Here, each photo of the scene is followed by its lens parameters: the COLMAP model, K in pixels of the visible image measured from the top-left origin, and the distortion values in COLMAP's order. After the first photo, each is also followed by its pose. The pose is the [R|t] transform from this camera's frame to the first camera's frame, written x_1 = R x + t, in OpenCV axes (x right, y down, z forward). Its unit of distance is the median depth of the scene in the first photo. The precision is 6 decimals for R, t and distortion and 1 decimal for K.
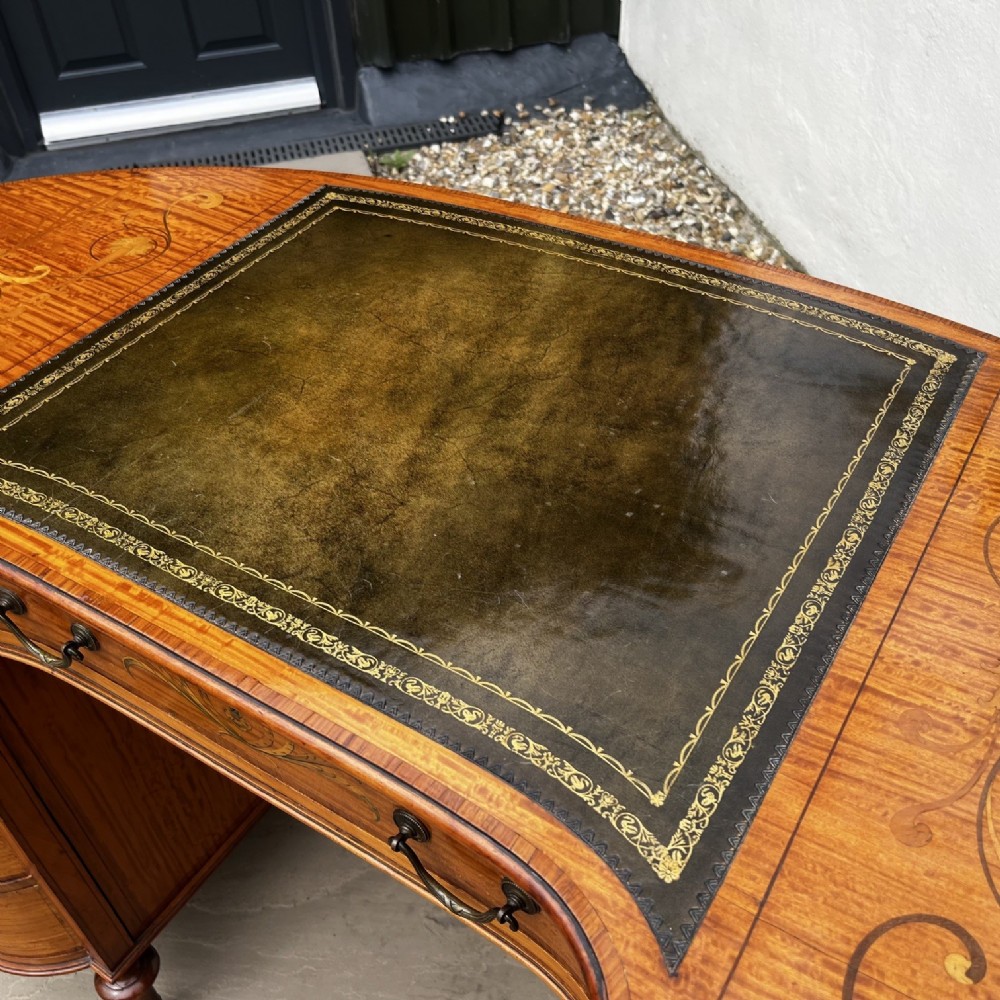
lens RADIAL K [[1026.7, 0, 494.4], [0, 1026.7, 505.7], [0, 0, 1]] dist [0.024774, 0.000000]
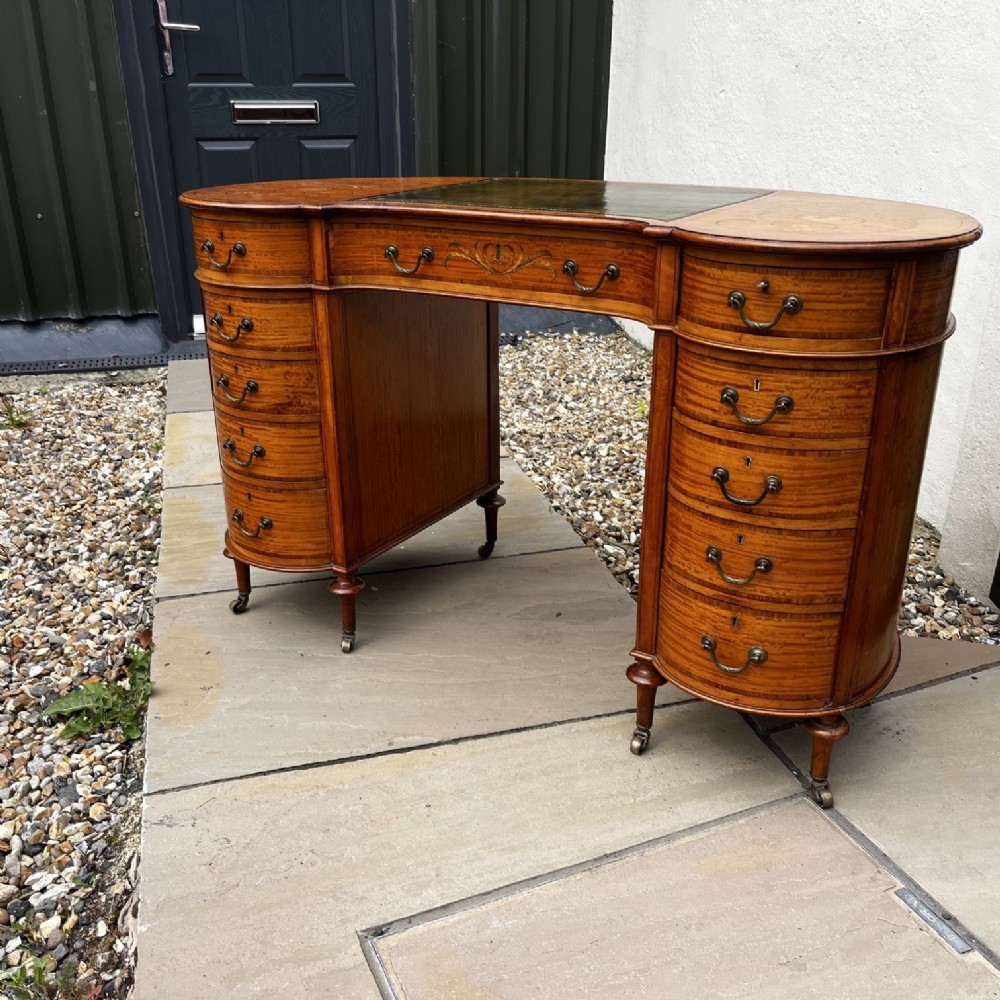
lens RADIAL K [[1026.7, 0, 490.7], [0, 1026.7, 508.9], [0, 0, 1]] dist [0.024774, 0.000000]
pose [[0.998660, 0.039222, 0.033775, -0.073243], [-0.025100, 0.937642, -0.346695, 0.380221], [-0.045266, 0.345383, 0.937369, -0.276693]]
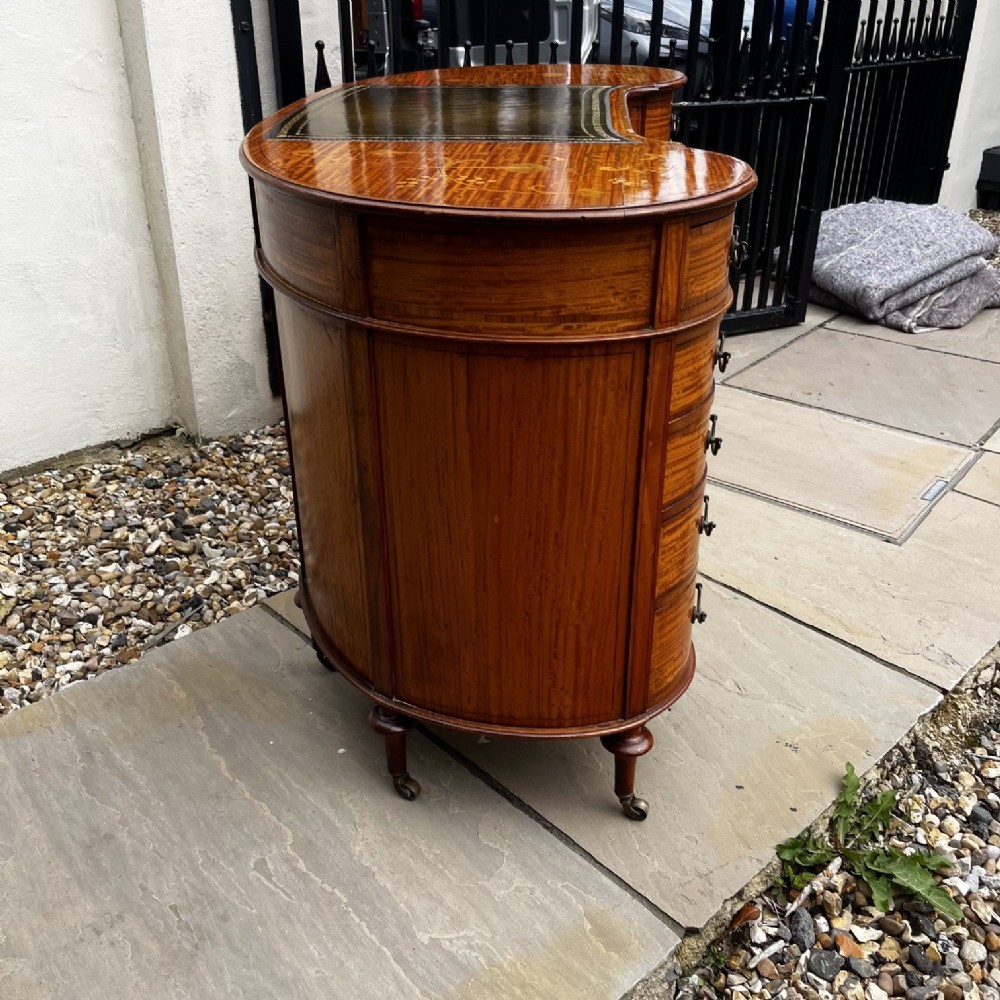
lens RADIAL K [[1026.7, 0, 497.8], [0, 1026.7, 499.7], [0, 0, 1]] dist [0.024774, 0.000000]
pose [[-0.475150, -0.369771, 0.798437, -0.556261], [0.620714, 0.502295, 0.602008, -0.246697], [-0.623656, 0.781646, -0.009144, 0.412550]]
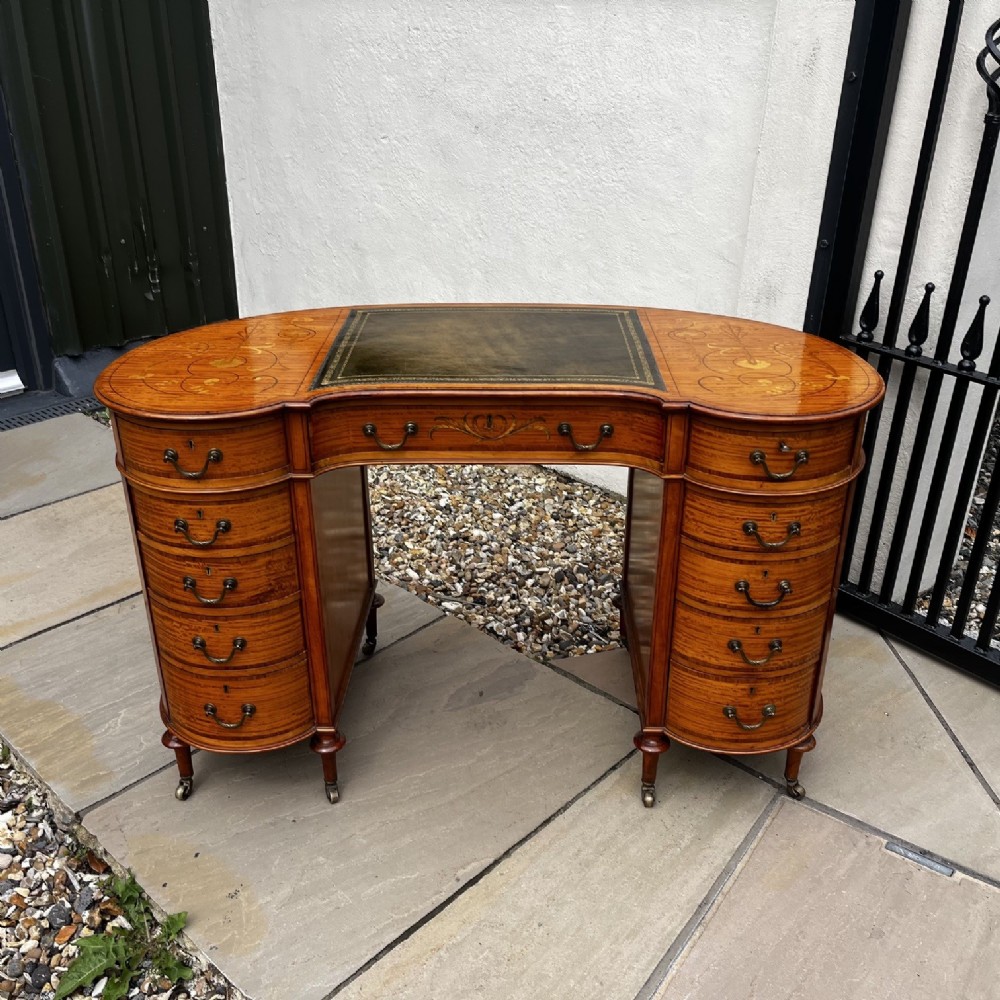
lens RADIAL K [[1026.7, 0, 503.9], [0, 1026.7, 500.3], [0, 0, 1]] dist [0.024774, 0.000000]
pose [[0.846842, -0.185445, 0.498467, -0.369557], [0.326705, 0.920947, -0.212415, 0.223967], [-0.419671, 0.342734, 0.840482, -0.298135]]
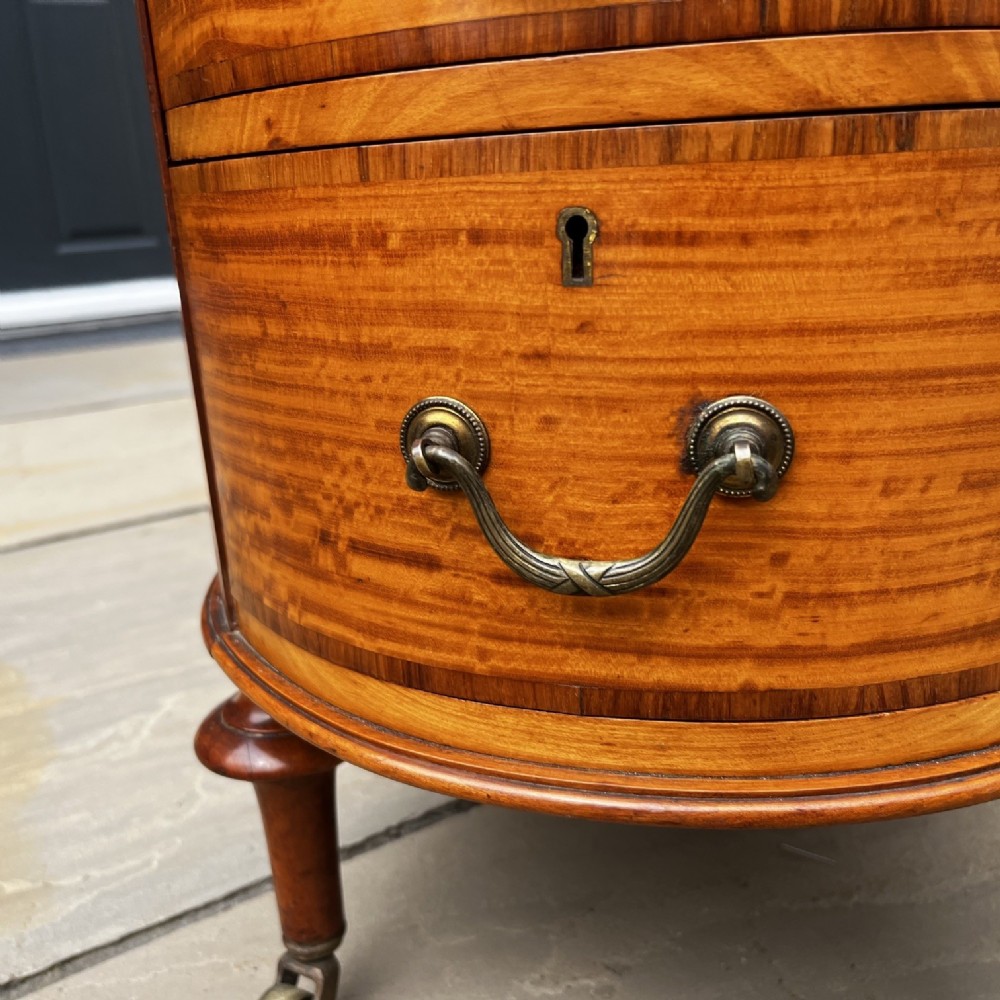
lens RADIAL K [[1026.7, 0, 495.1], [0, 1026.7, 508.3], [0, 0, 1]] dist [0.024774, 0.000000]
pose [[0.946354, -0.096694, 0.308324, -0.246482], [0.223783, 0.884439, -0.409498, 0.186923], [-0.233098, 0.456528, 0.858631, 0.316568]]
